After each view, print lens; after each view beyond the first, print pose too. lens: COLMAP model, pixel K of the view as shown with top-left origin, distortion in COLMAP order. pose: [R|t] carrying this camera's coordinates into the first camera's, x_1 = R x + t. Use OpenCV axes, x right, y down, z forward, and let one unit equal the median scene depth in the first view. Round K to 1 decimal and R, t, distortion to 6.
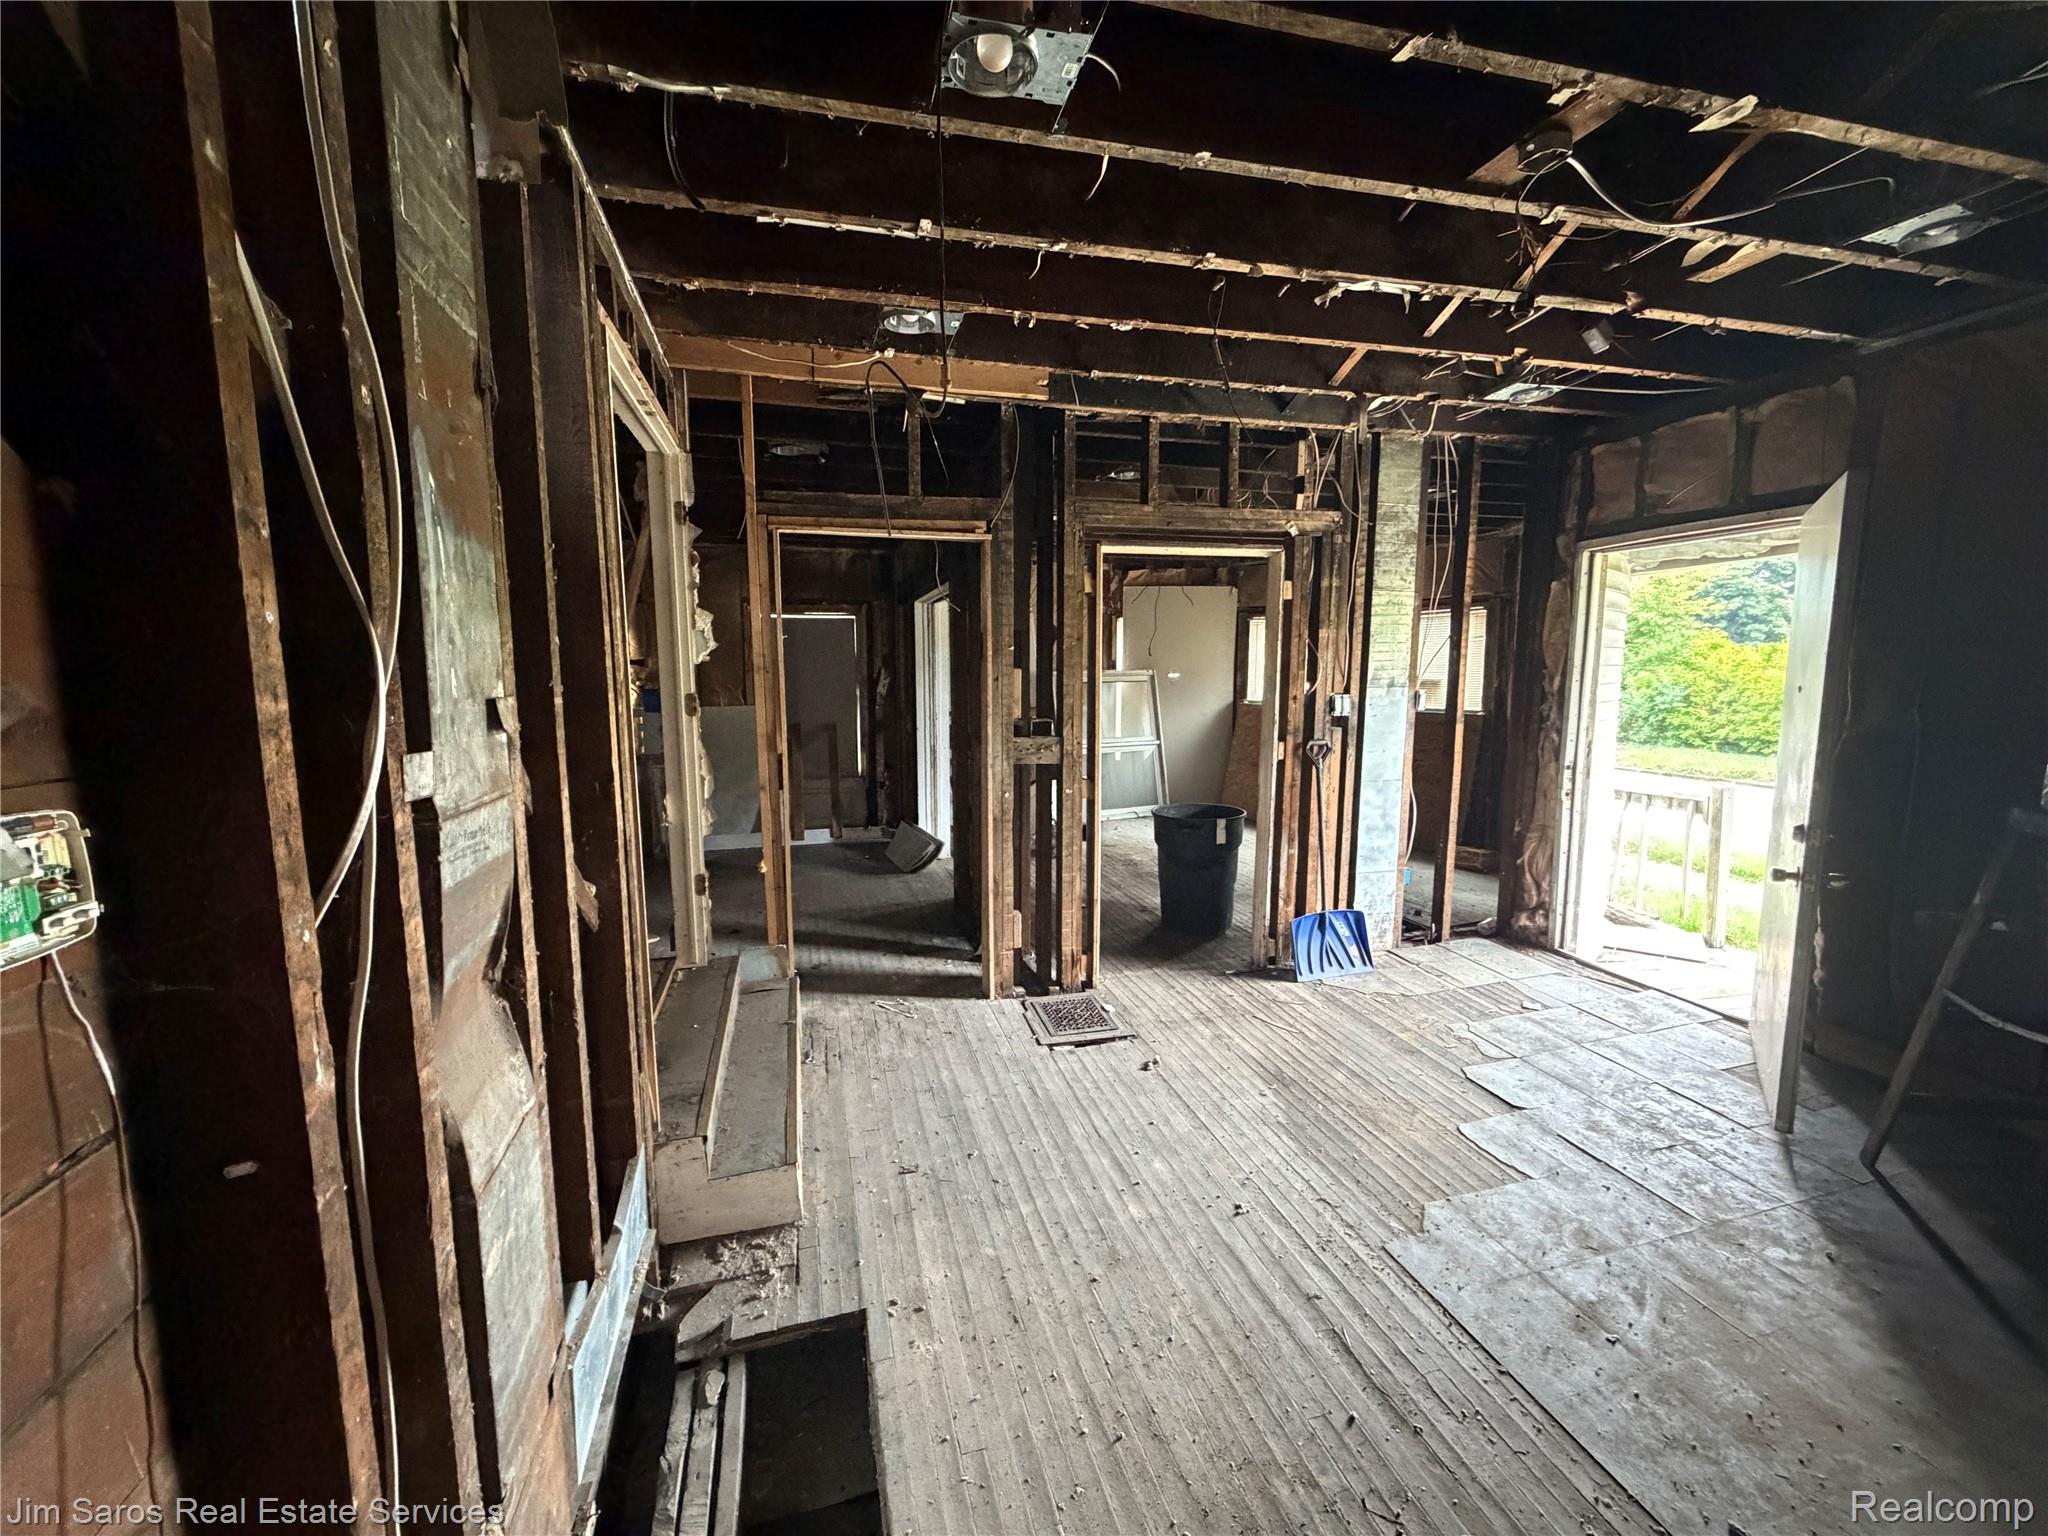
lens RADIAL K [[815.3, 0, 1020.5], [0, 815.3, 764.8], [0, 0, 1]] dist [0.001717, 0.000281]
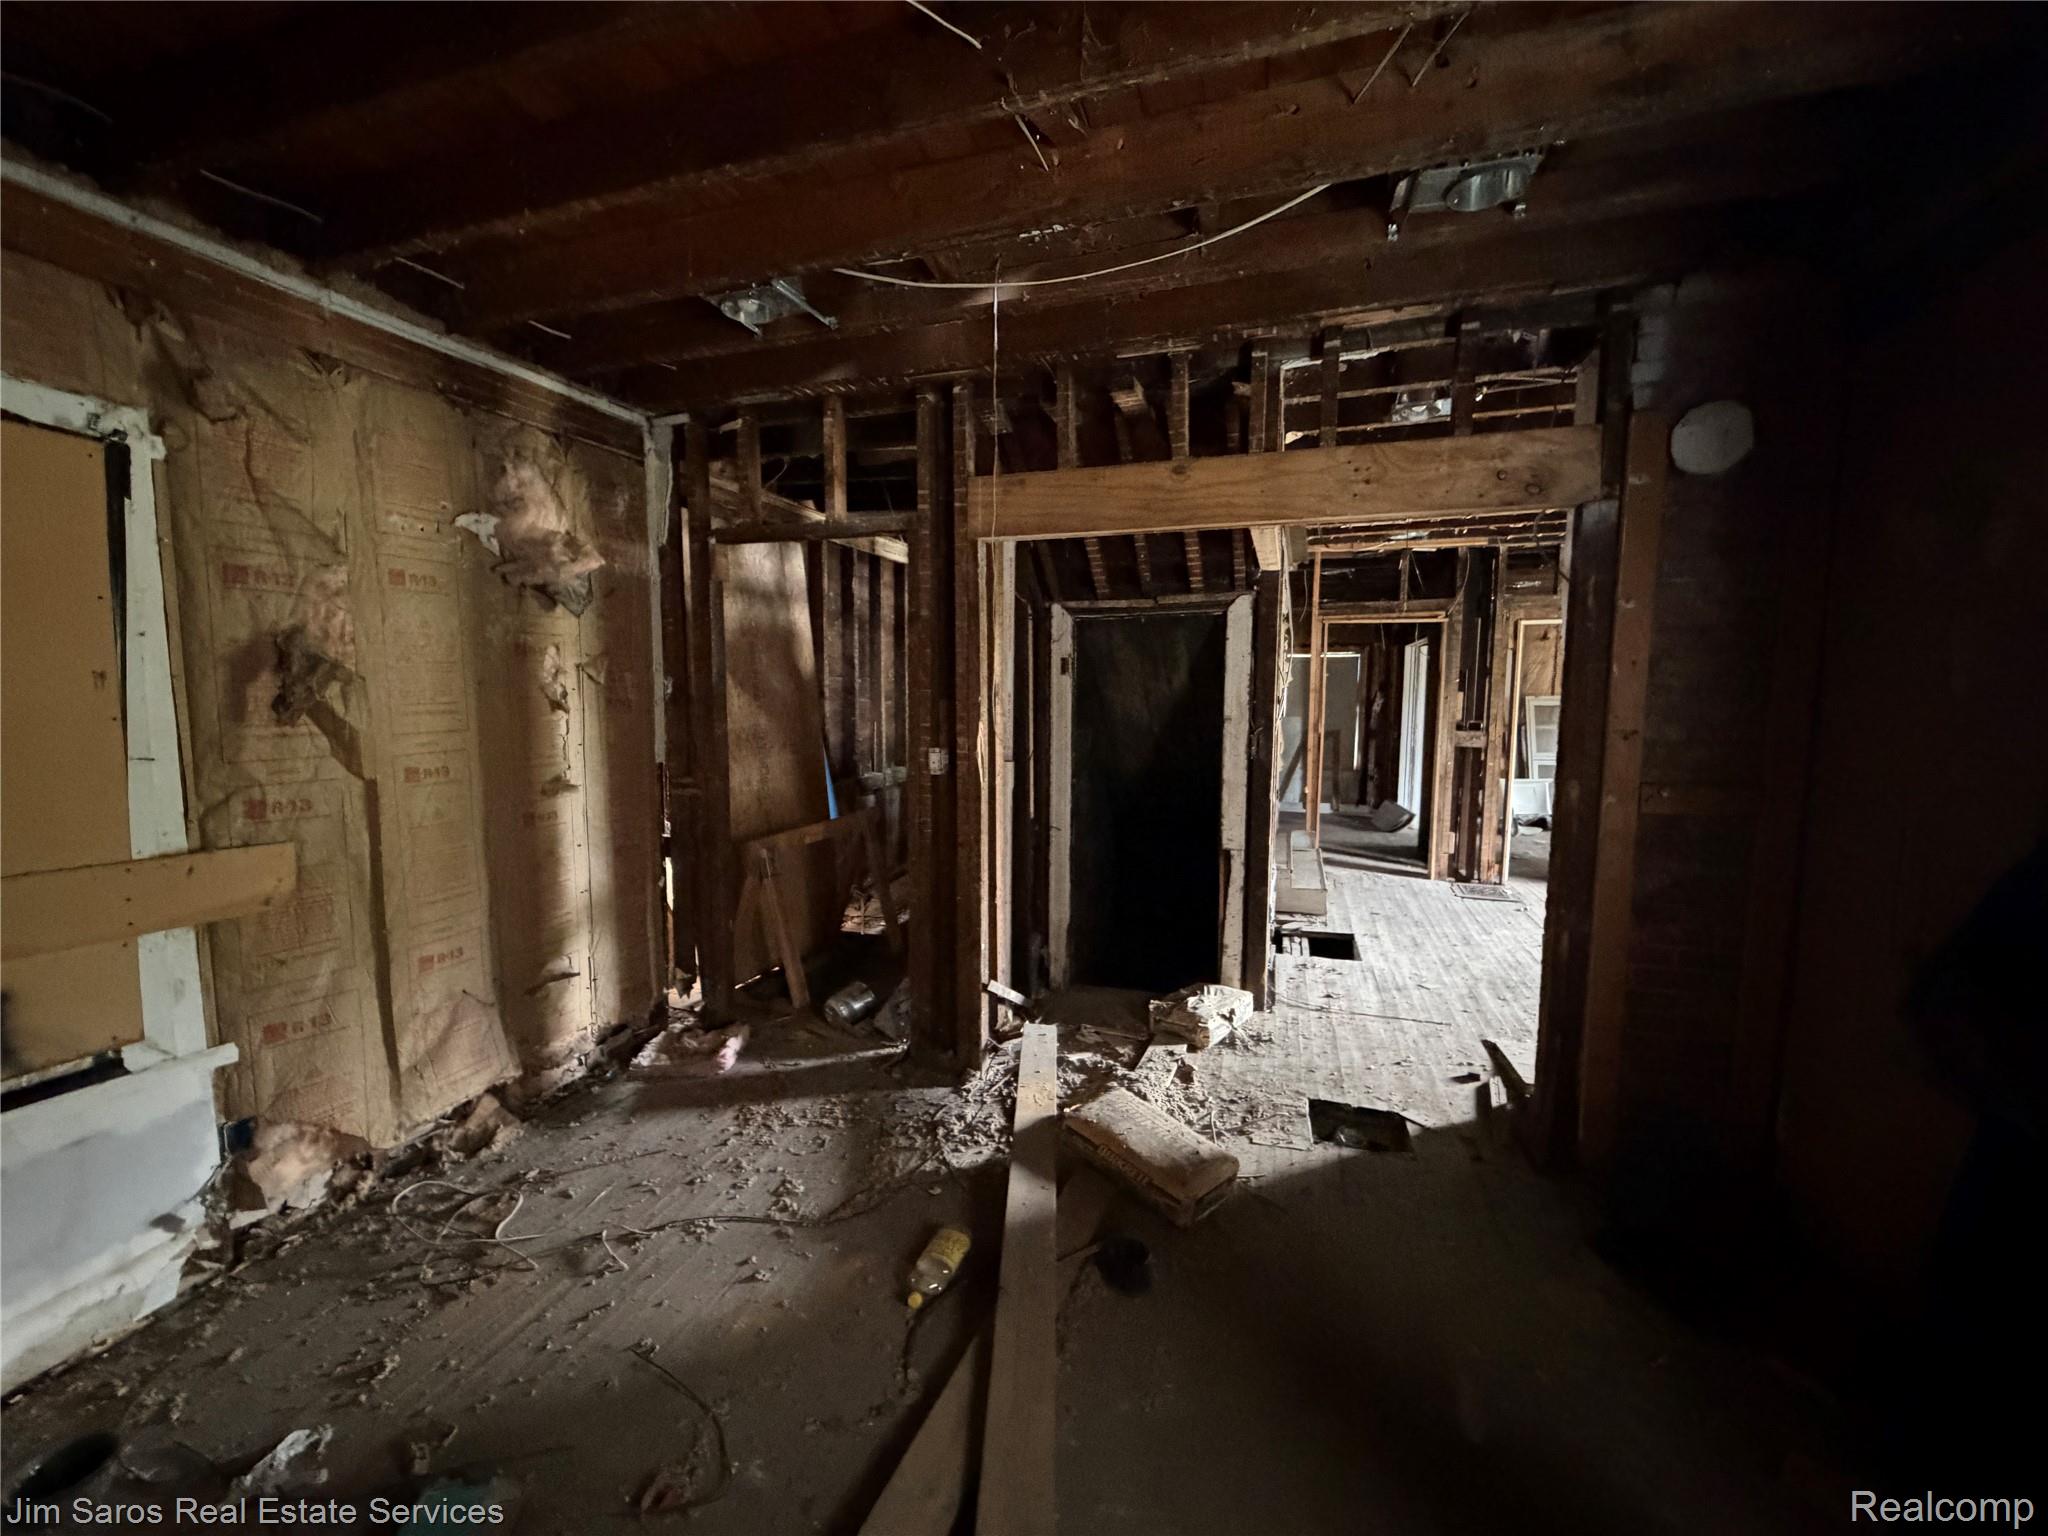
lens RADIAL K [[815.3, 0, 1021.2], [0, 815.3, 767.6], [0, 0, 1]] dist [0.001717, 0.000281]
pose [[0.838131, 0.060674, -0.542085, 0.158898], [-0.074683, 0.997200, -0.003855, 0.118023], [0.540333, 0.043716, 0.840315, -0.948896]]
